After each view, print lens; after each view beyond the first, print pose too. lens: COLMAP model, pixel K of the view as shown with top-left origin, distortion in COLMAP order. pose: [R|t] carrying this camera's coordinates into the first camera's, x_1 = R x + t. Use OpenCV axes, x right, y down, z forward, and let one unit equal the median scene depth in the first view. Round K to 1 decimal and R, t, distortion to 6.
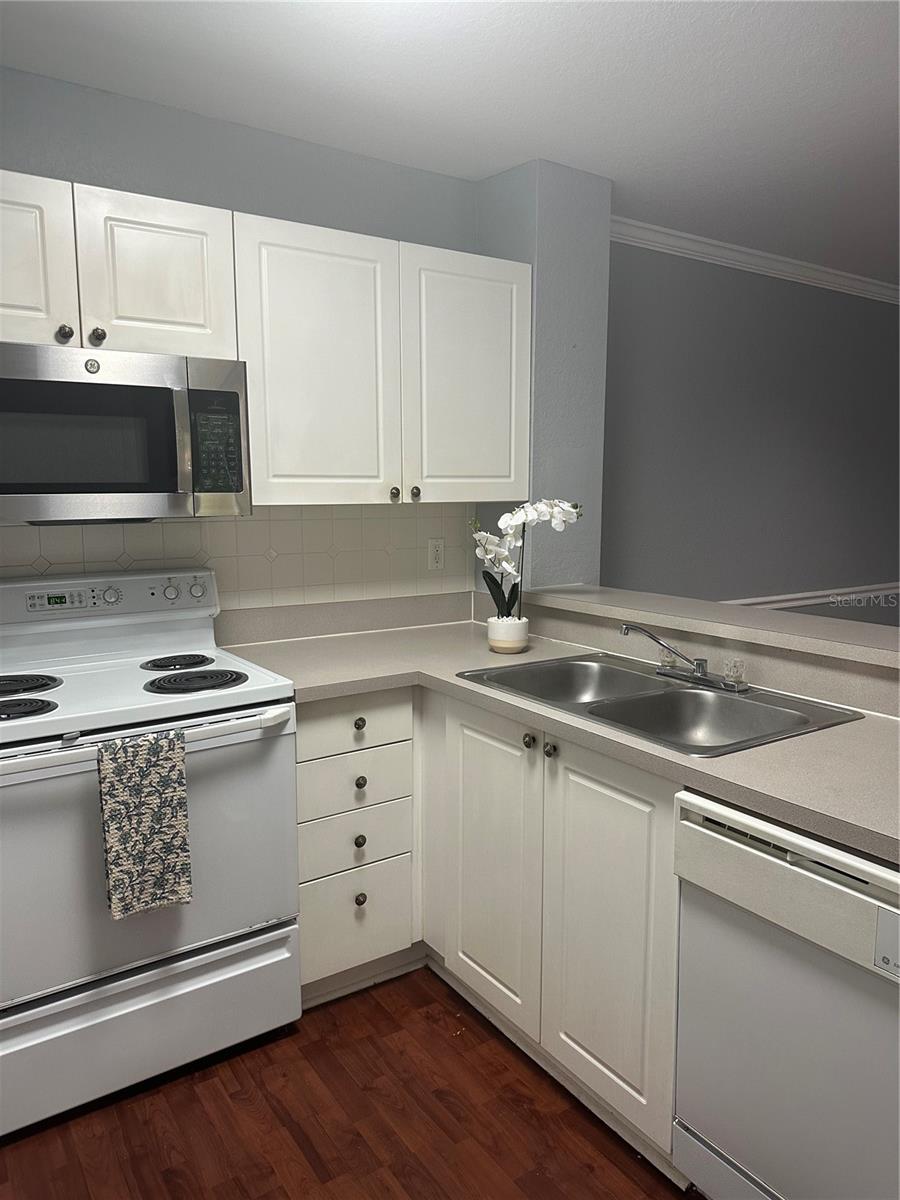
lens RADIAL K [[843.0, 0, 471.0], [0, 843.0, 598.5], [0, 0, 1]] dist [0.119583, -0.236410]
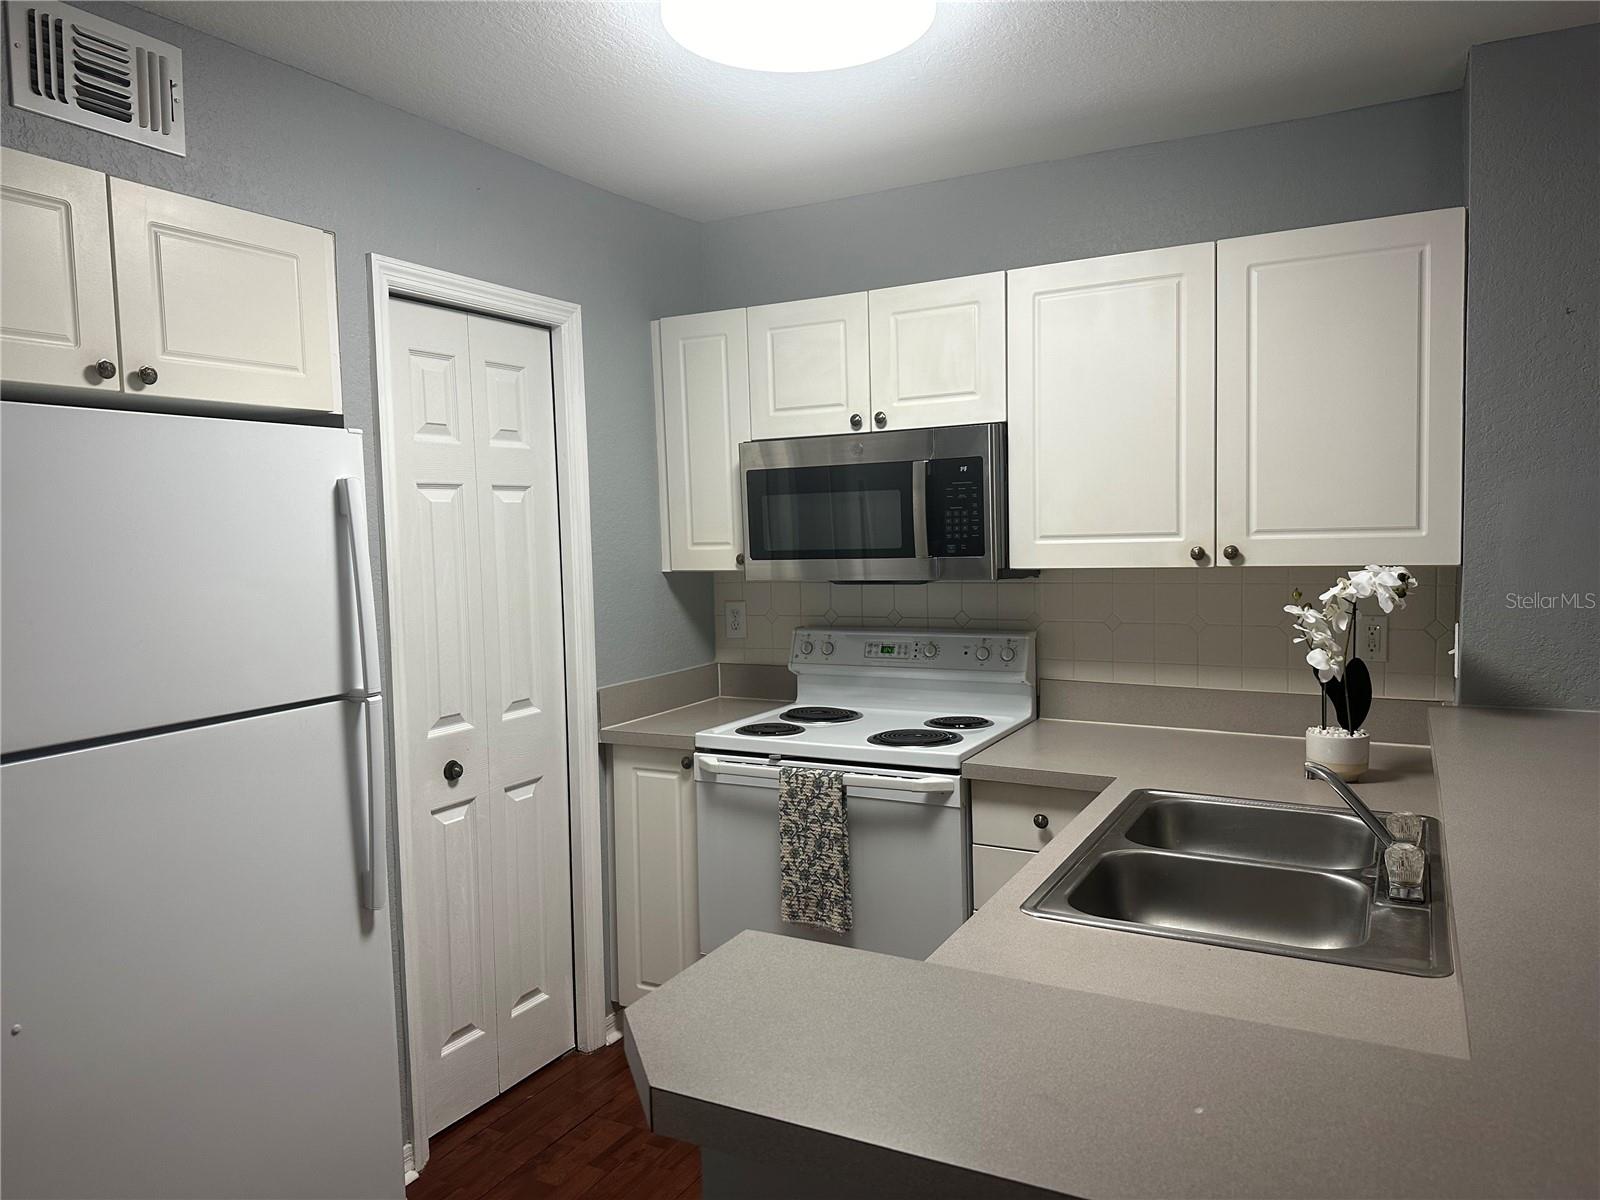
lens RADIAL K [[1110.4, 0, 786.4], [0, 1110.4, 598.0], [0, 0, 1]] dist [0.106407, -0.124691]
pose [[0.434360, 0.047531, -0.899484, 0.792016], [-0.095584, 0.995400, 0.006442, -0.063979], [0.895653, 0.083179, 0.436905, 0.244540]]
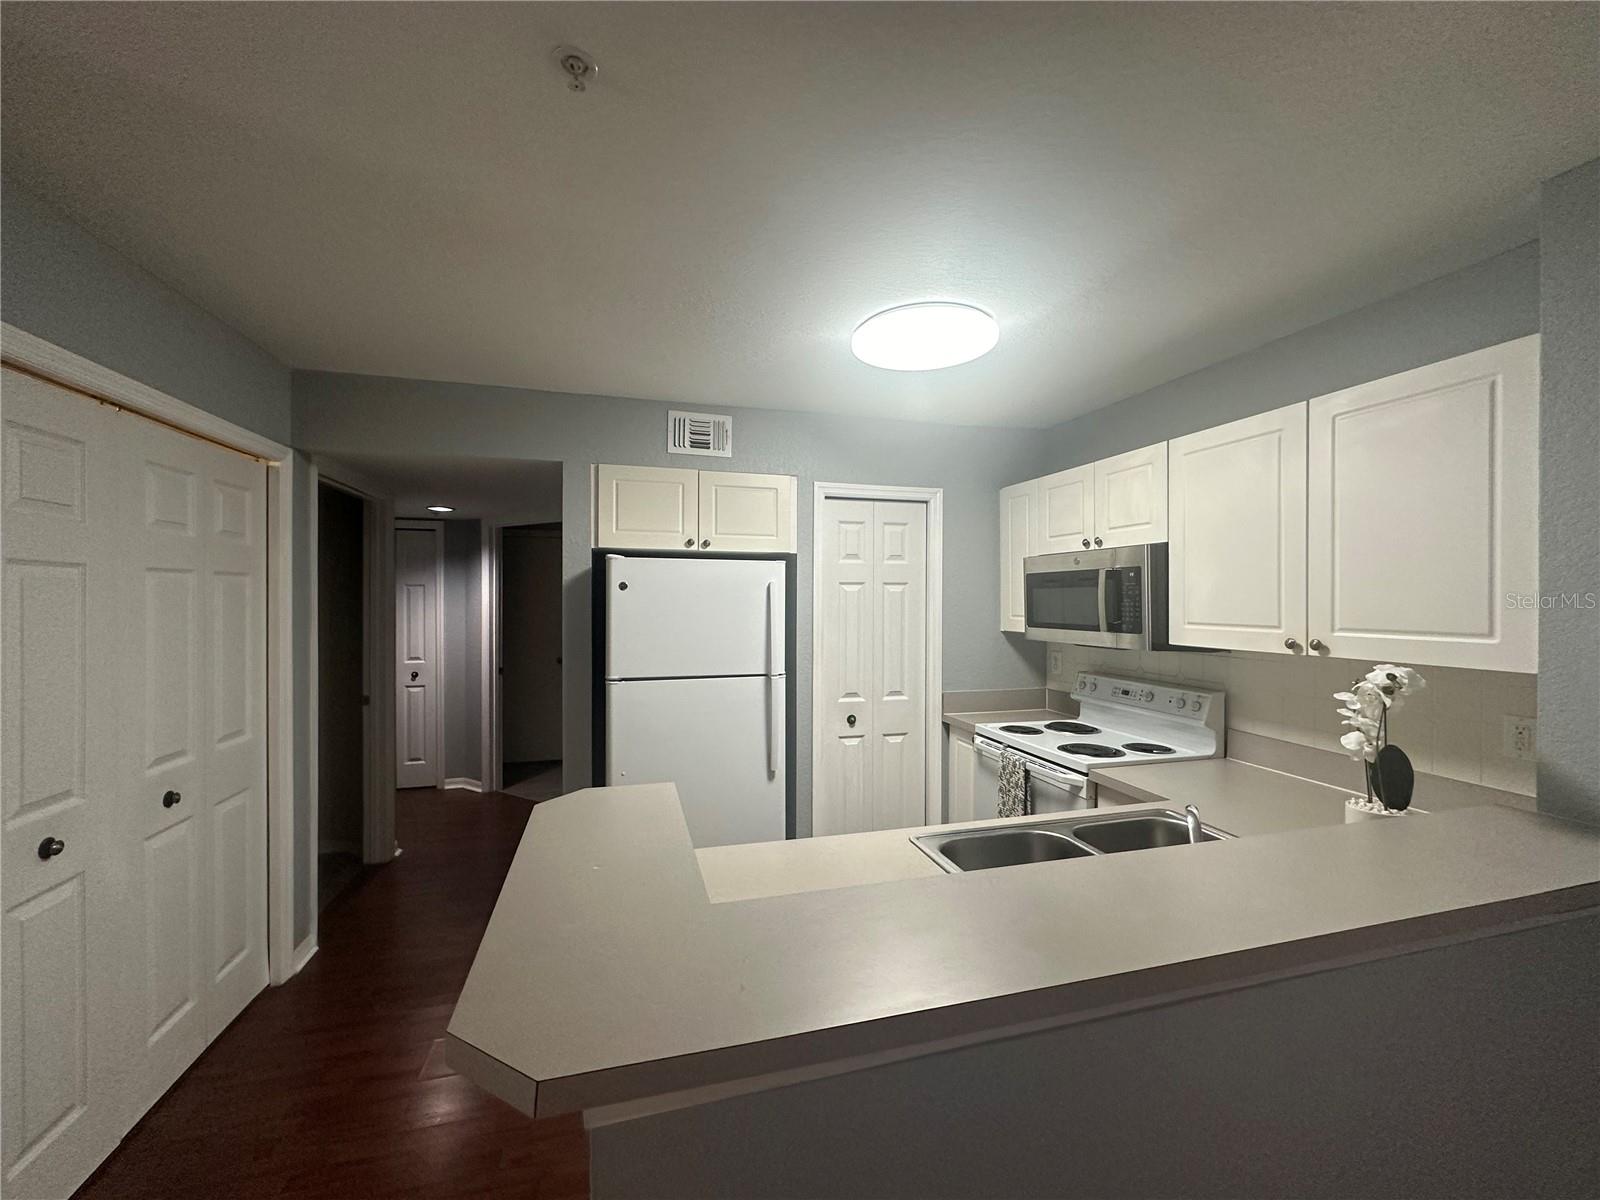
lens RADIAL K [[631.7, 0, 800.0], [0, 631.7, 600.0], [0, 0, 1]] dist [0.001201, 0.000084]
pose [[-0.344052, 0.000134, -0.938951, 0.930100], [-0.130380, 0.990306, 0.047915, -0.158912], [0.929855, 0.138905, -0.340699, 0.829122]]
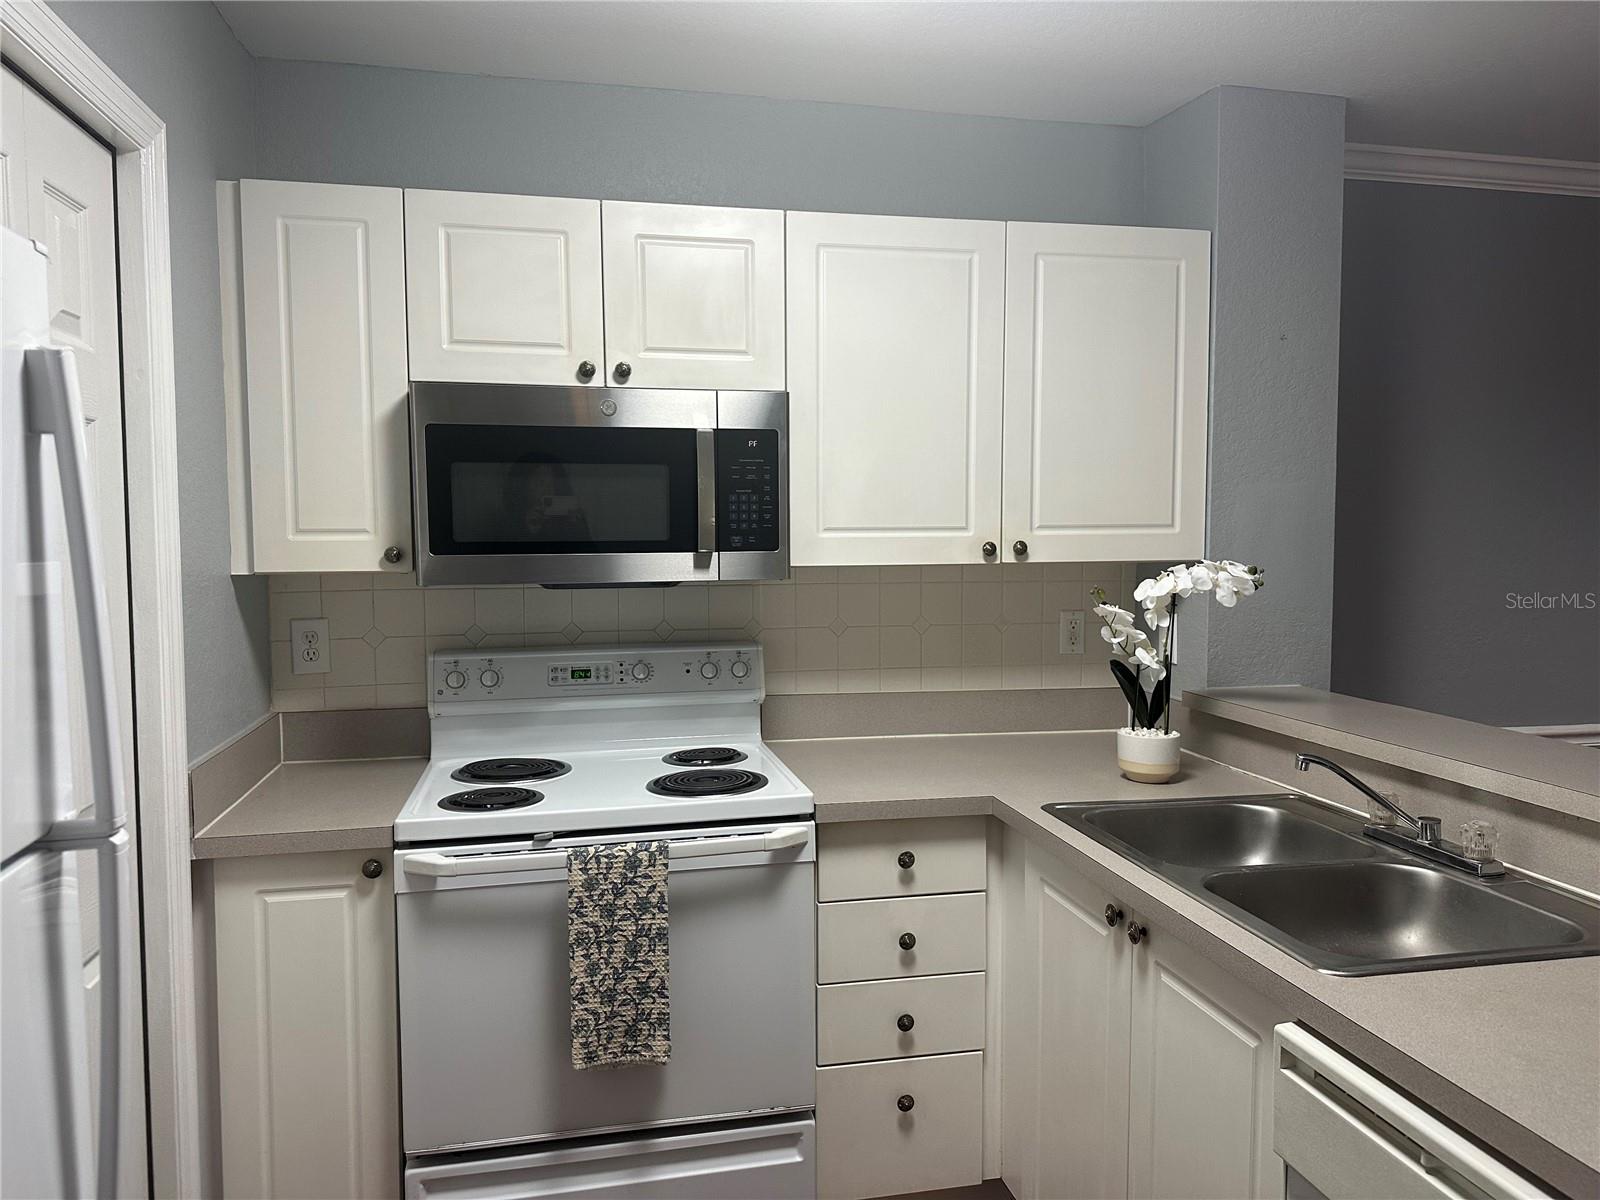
lens RADIAL K [[1124.0, 0, 799.6], [0, 1124.0, 589.1], [0, 0, 1]] dist [0.119583, -0.236410]
pose [[0.920202, 0.018672, -0.390998, 0.168595], [-0.049634, 0.996365, -0.069231, -0.015736], [0.388284, 0.083114, 0.917784, 0.032755]]
